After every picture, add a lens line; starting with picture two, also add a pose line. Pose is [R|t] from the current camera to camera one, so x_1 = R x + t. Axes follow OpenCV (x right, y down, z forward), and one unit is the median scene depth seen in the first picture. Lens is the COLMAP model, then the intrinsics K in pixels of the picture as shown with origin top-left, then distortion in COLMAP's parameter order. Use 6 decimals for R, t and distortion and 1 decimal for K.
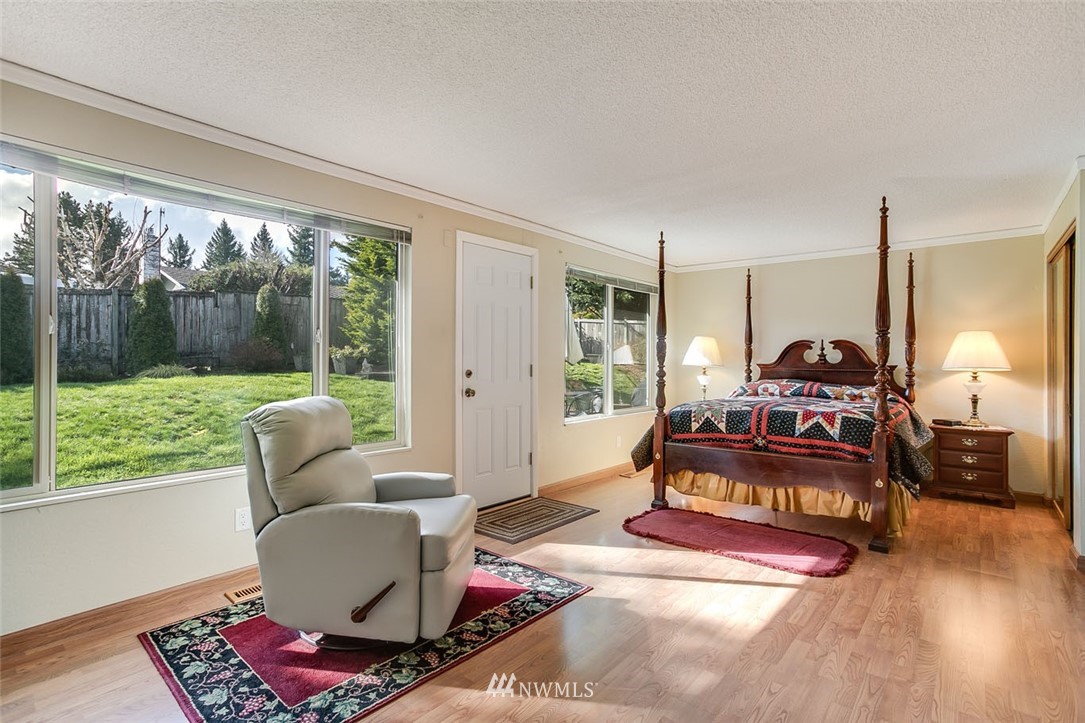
lens RADIAL K [[520.8, 0, 542.3], [0, 520.8, 357.6], [0, 0, 1]] dist [-0.061992, 0.025521]
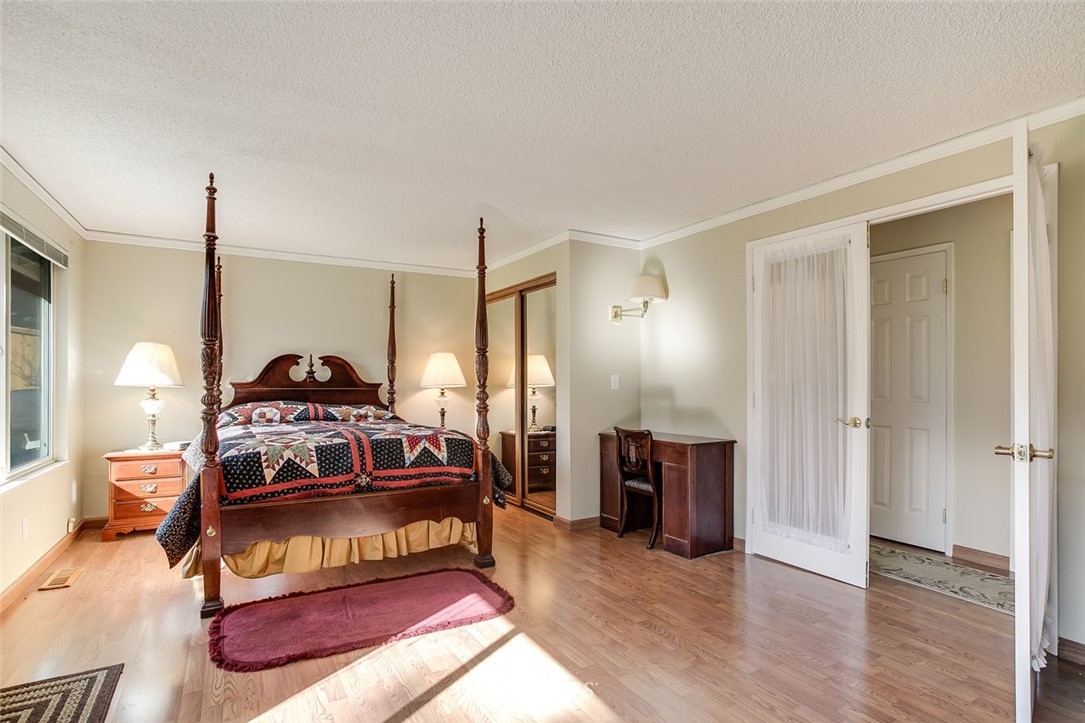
lens RADIAL K [[541.1, 0, 542.8], [0, 541.1, 380.0], [0, 0, 1]] dist [-0.069110, 0.030501]
pose [[0.341342, -0.002836, 0.939935, -0.245022], [-0.006976, 0.999960, 0.005551, 0.001101], [-0.939913, -0.008452, 0.341309, 0.425303]]
